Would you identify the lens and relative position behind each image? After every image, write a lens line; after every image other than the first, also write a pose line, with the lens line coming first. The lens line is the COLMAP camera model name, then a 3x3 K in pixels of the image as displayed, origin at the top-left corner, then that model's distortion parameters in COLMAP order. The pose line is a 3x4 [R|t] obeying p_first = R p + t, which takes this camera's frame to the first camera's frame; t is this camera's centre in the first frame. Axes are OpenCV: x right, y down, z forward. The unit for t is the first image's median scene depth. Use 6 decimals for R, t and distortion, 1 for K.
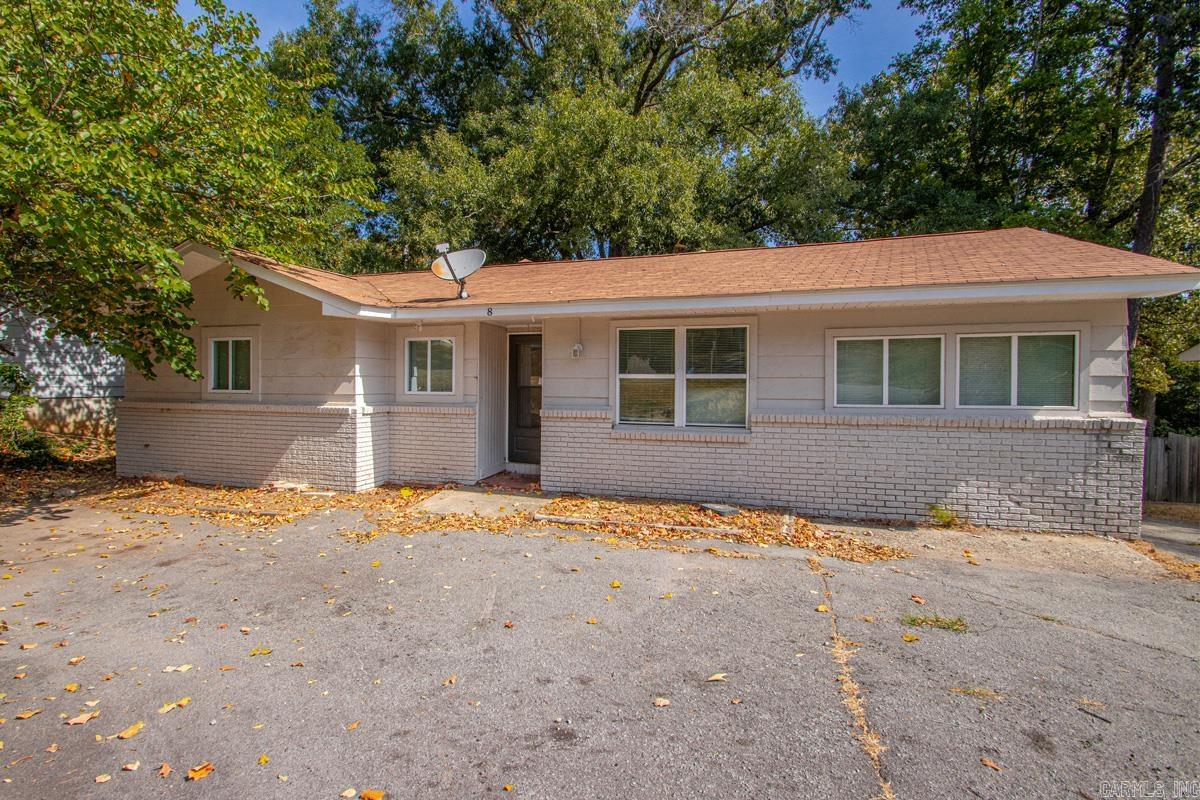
lens RADIAL K [[564.5, 0, 600.4], [0, 564.5, 388.1], [0, 0, 1]] dist [0.018372, -0.021605]
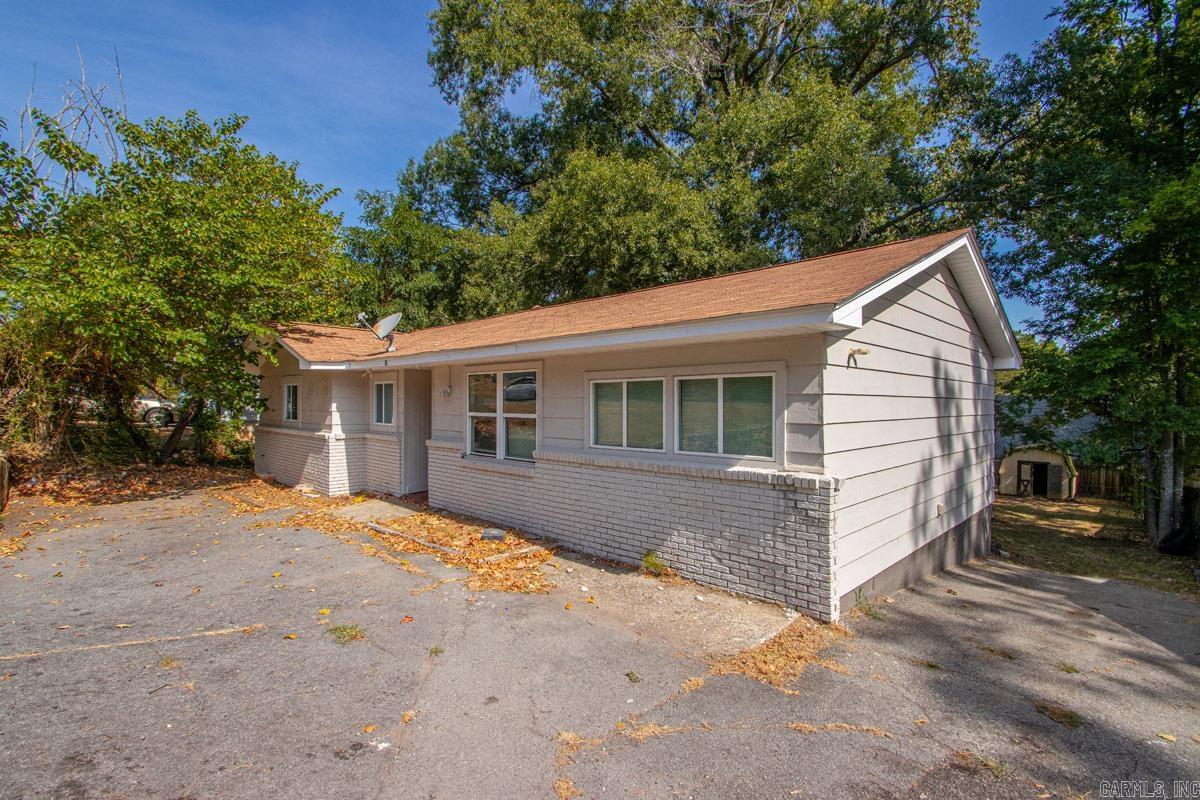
lens RADIAL K [[559.3, 0, 600.0], [0, 559.3, 400.0], [0, 0, 1]] dist [0.018782, -0.021013]
pose [[0.893210, -0.002141, -0.449634, 0.911950], [-0.004266, 0.999903, -0.013236, -0.040646], [0.449619, 0.013740, 0.893115, 0.090885]]
